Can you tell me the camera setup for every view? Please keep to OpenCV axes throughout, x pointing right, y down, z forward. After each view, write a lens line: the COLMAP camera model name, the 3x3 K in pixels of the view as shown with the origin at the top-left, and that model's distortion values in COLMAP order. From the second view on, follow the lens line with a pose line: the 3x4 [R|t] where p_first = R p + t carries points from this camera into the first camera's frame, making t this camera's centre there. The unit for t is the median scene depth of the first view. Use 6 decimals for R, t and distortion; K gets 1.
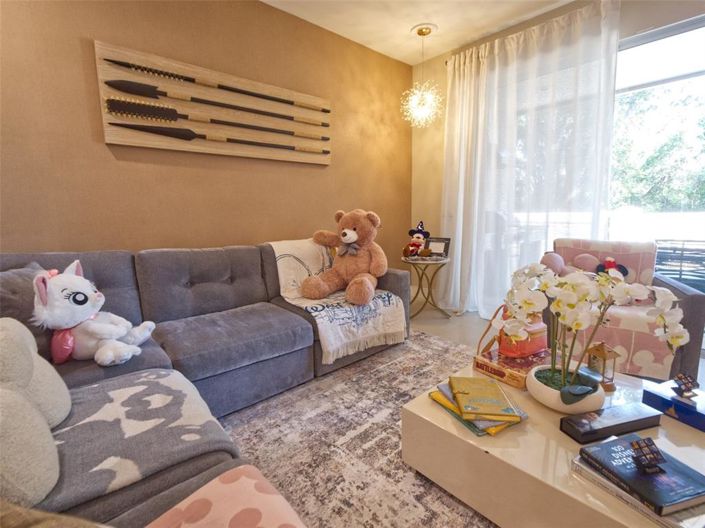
lens RADIAL K [[341.4, 0, 348.9], [0, 341.4, 252.6], [0, 0, 1]] dist [0.005971, 0.001470]
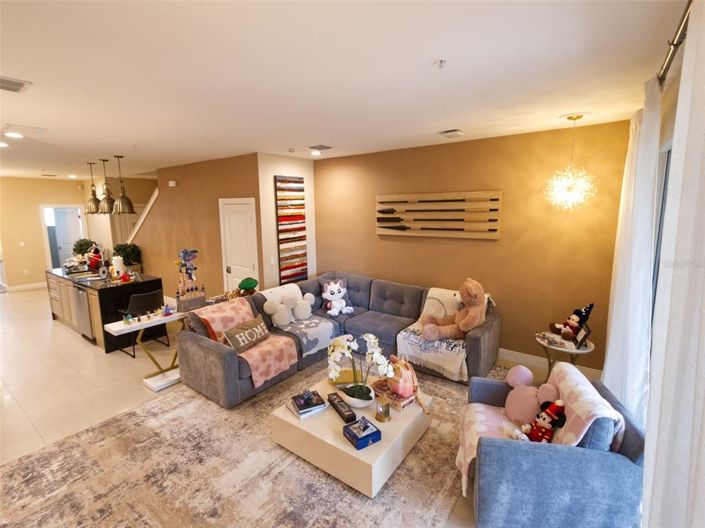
lens RADIAL K [[341.4, 0, 350.9], [0, 341.4, 258.2], [0, 0, 1]] dist [0.005971, 0.001470]
pose [[0.190321, 0.156048, -0.969240, 1.301630], [-0.107903, 0.984630, 0.137337, -0.363292], [0.975774, 0.078446, 0.204234, 0.250731]]
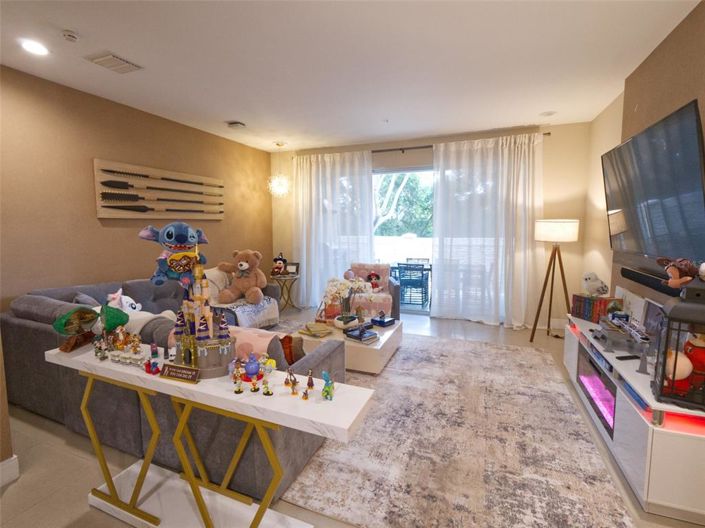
lens RADIAL K [[341.4, 0, 347.3], [0, 341.4, 254.4], [0, 0, 1]] dist [0.005971, 0.001470]
pose [[0.899839, -0.028583, 0.435285, -0.277432], [0.045712, 0.998536, -0.028929, -0.032509], [-0.433821, 0.045929, 0.899828, -0.769775]]
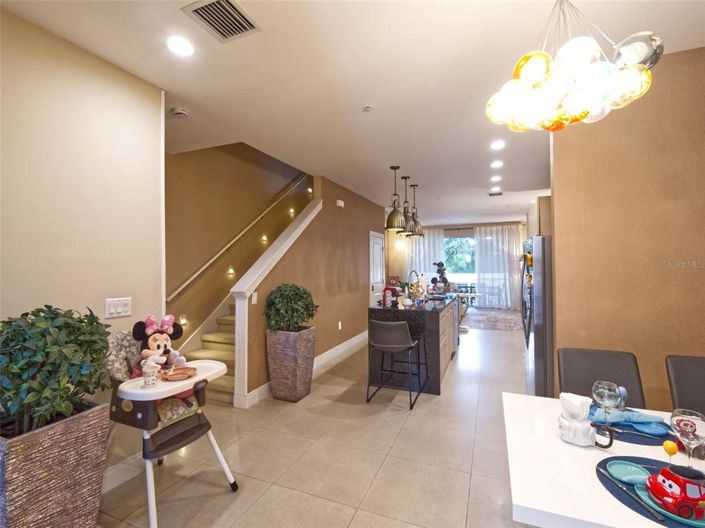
lens RADIAL K [[341.4, 0, 350.4], [0, 341.4, 259.1], [0, 0, 1]] dist [0.005971, 0.001470]
pose [[0.904664, 0.020520, 0.425632, -2.092036], [0.045597, 0.988444, -0.144568, 0.238212], [-0.423680, 0.150193, 0.893274, -2.294561]]
